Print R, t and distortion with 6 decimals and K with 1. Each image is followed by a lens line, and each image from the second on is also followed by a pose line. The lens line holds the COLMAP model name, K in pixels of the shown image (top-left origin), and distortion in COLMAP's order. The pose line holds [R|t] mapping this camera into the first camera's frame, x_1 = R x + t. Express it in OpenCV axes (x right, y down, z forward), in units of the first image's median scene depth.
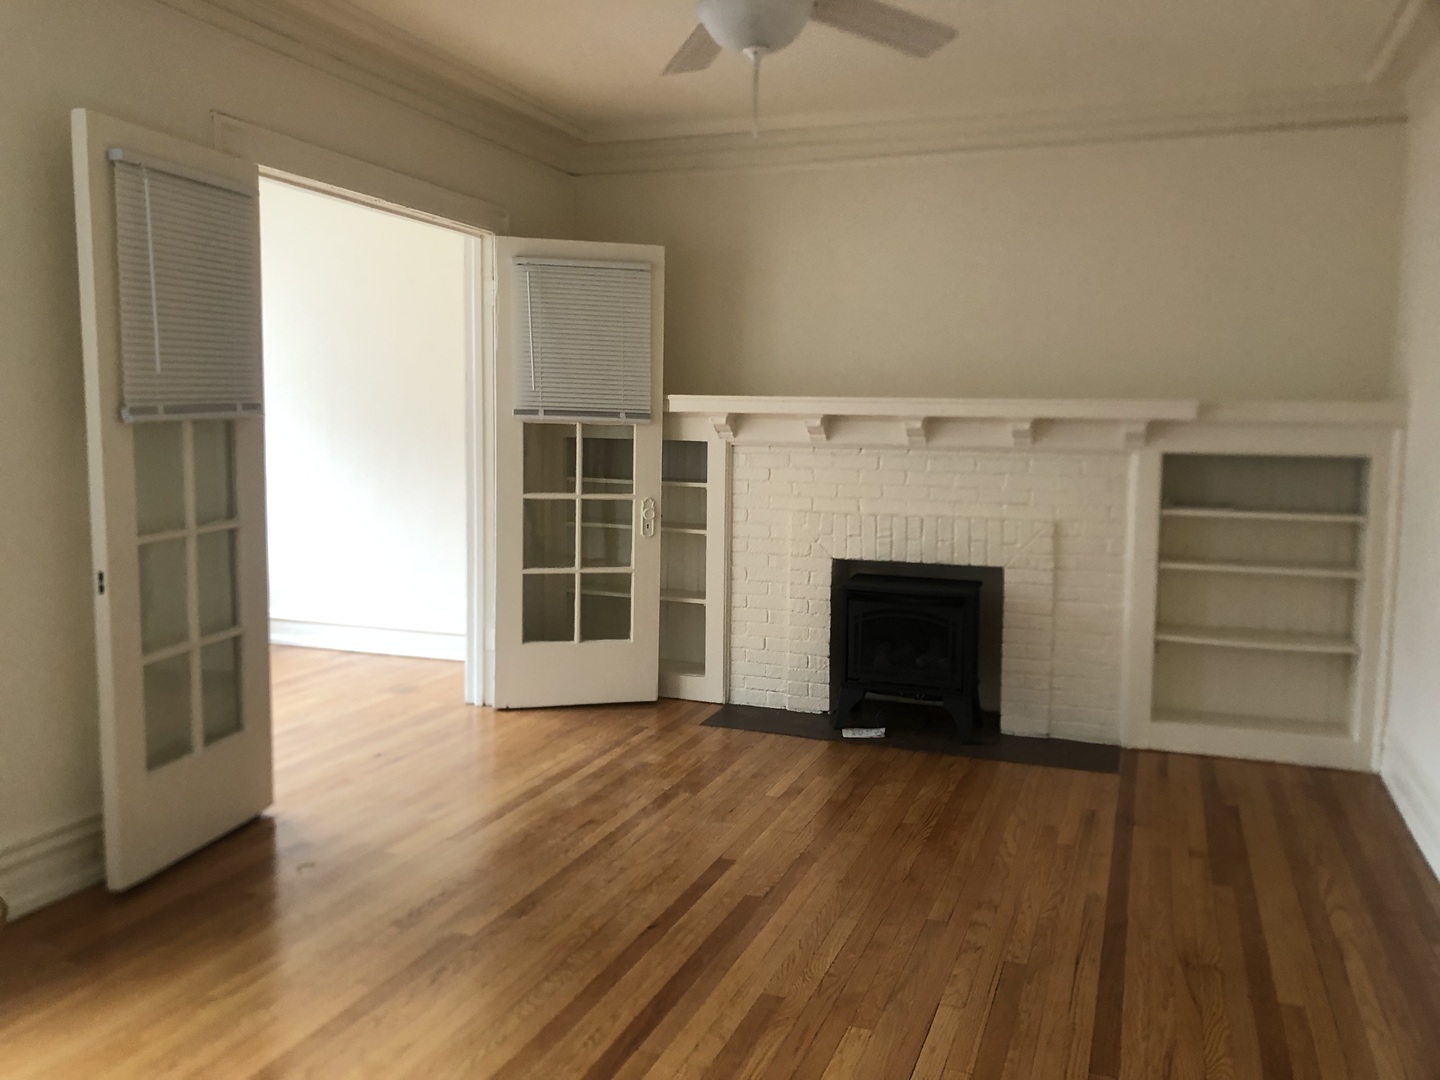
lens RADIAL K [[1191.6, 0, 720.0], [0, 1191.6, 540.0], [0, 0, 1]] dist [0.115327, -0.243934]
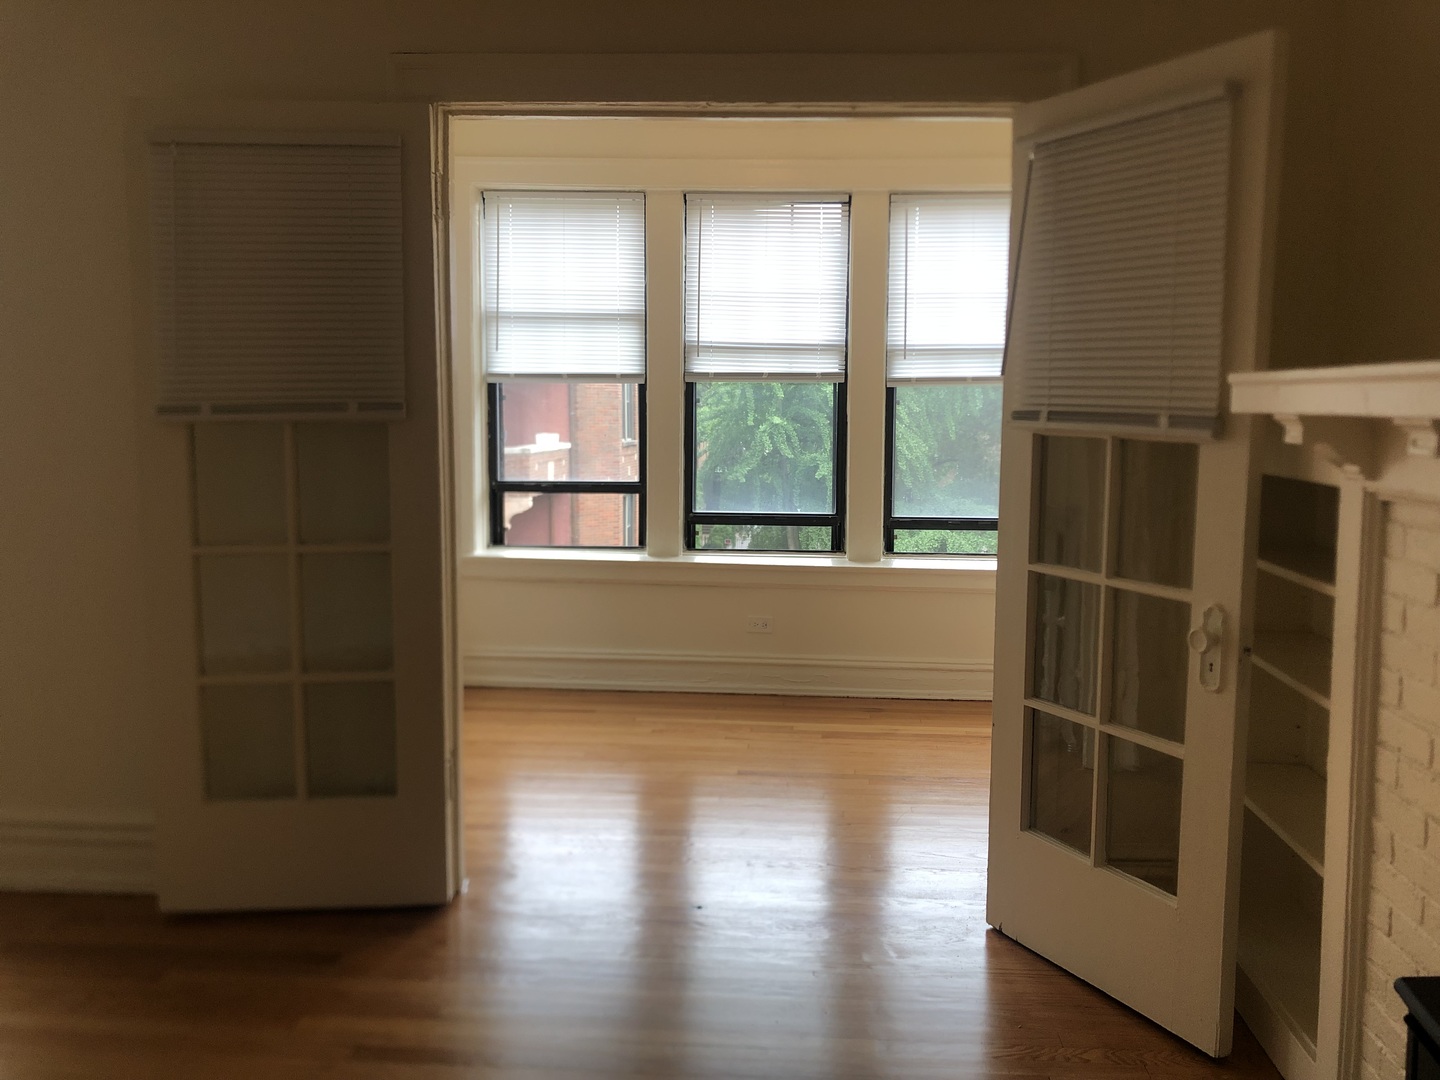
lens RADIAL K [[1191.6, 0, 720.0], [0, 1191.6, 540.0], [0, 0, 1]] dist [0.115327, -0.243934]
pose [[0.290972, 0.094126, -0.952090, 0.342747], [-0.107985, 0.992021, 0.065072, -0.074124], [0.950618, 0.083878, 0.298814, 0.737055]]
